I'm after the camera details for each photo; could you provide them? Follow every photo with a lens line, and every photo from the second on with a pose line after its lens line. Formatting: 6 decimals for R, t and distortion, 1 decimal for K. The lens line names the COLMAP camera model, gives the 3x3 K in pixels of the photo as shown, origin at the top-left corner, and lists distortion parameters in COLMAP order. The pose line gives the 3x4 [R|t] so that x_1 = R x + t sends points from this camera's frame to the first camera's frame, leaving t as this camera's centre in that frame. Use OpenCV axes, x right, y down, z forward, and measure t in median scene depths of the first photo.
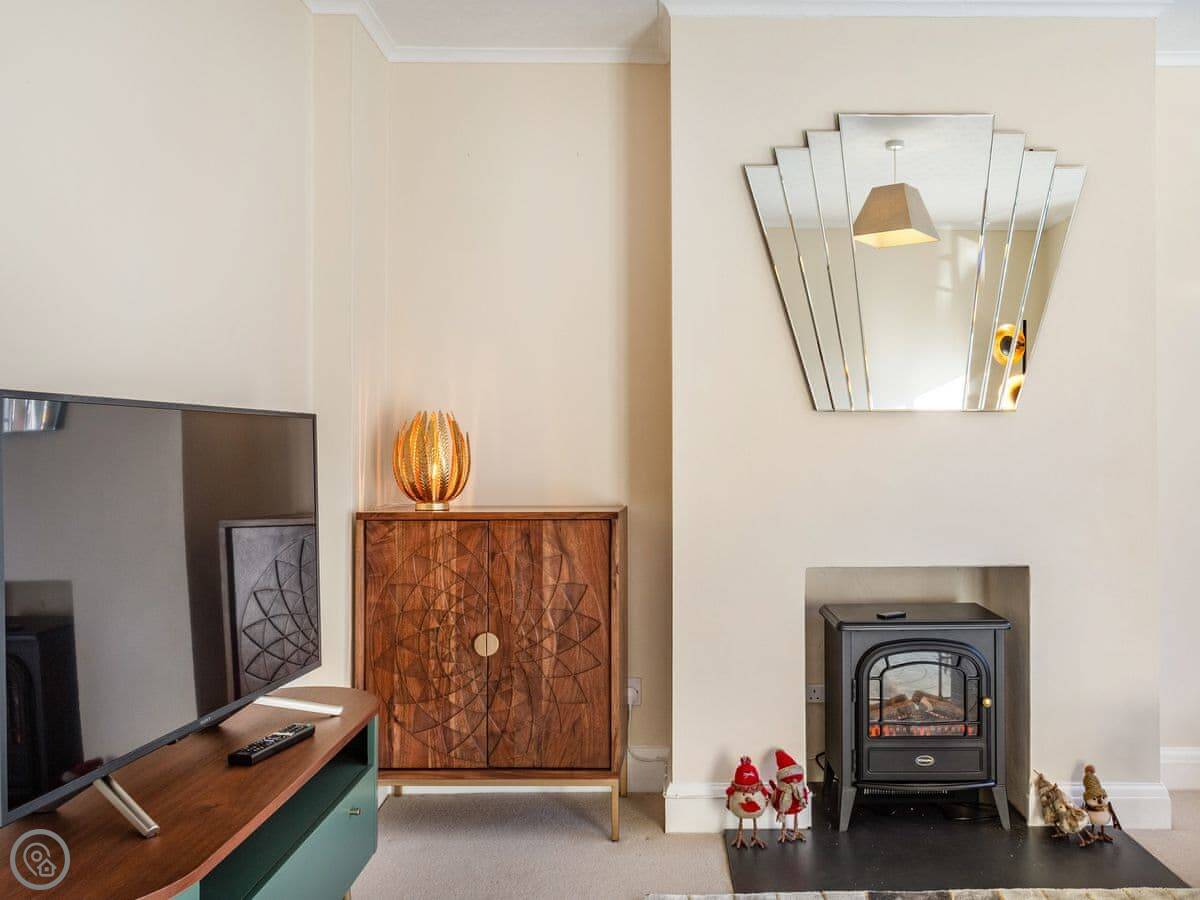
lens RADIAL K [[992.8, 0, 691.4], [0, 992.8, 444.4], [0, 0, 1]] dist [0.003284, 0.001877]
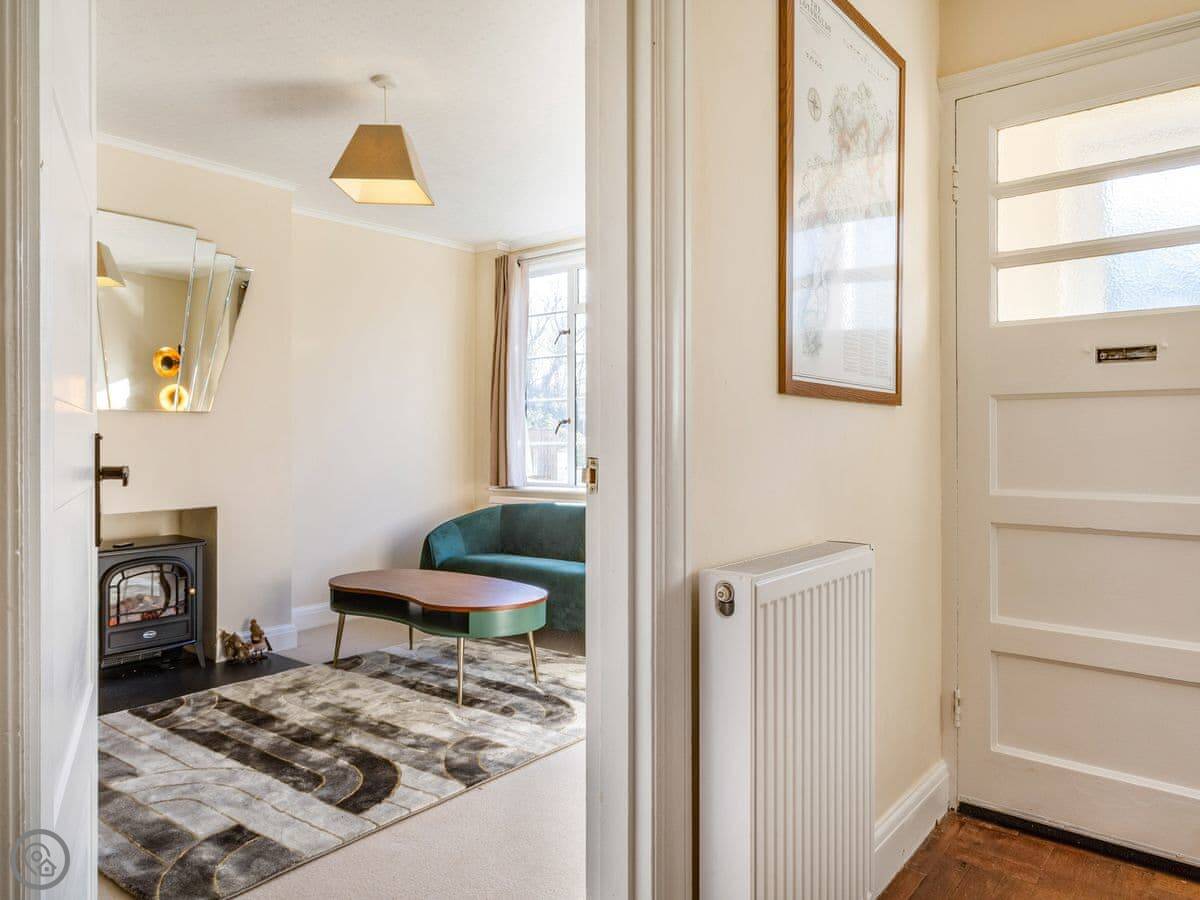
lens RADIAL K [[824.8, 0, 630.4], [0, 824.8, 437.8], [0, 0, 1]] dist [-0.002753, 0.000815]
pose [[0.632042, 0.000080, 0.774934, -0.289958], [-0.001952, 0.999997, 0.001489, 0.004336], [-0.774932, -0.002454, 0.632040, -0.404413]]
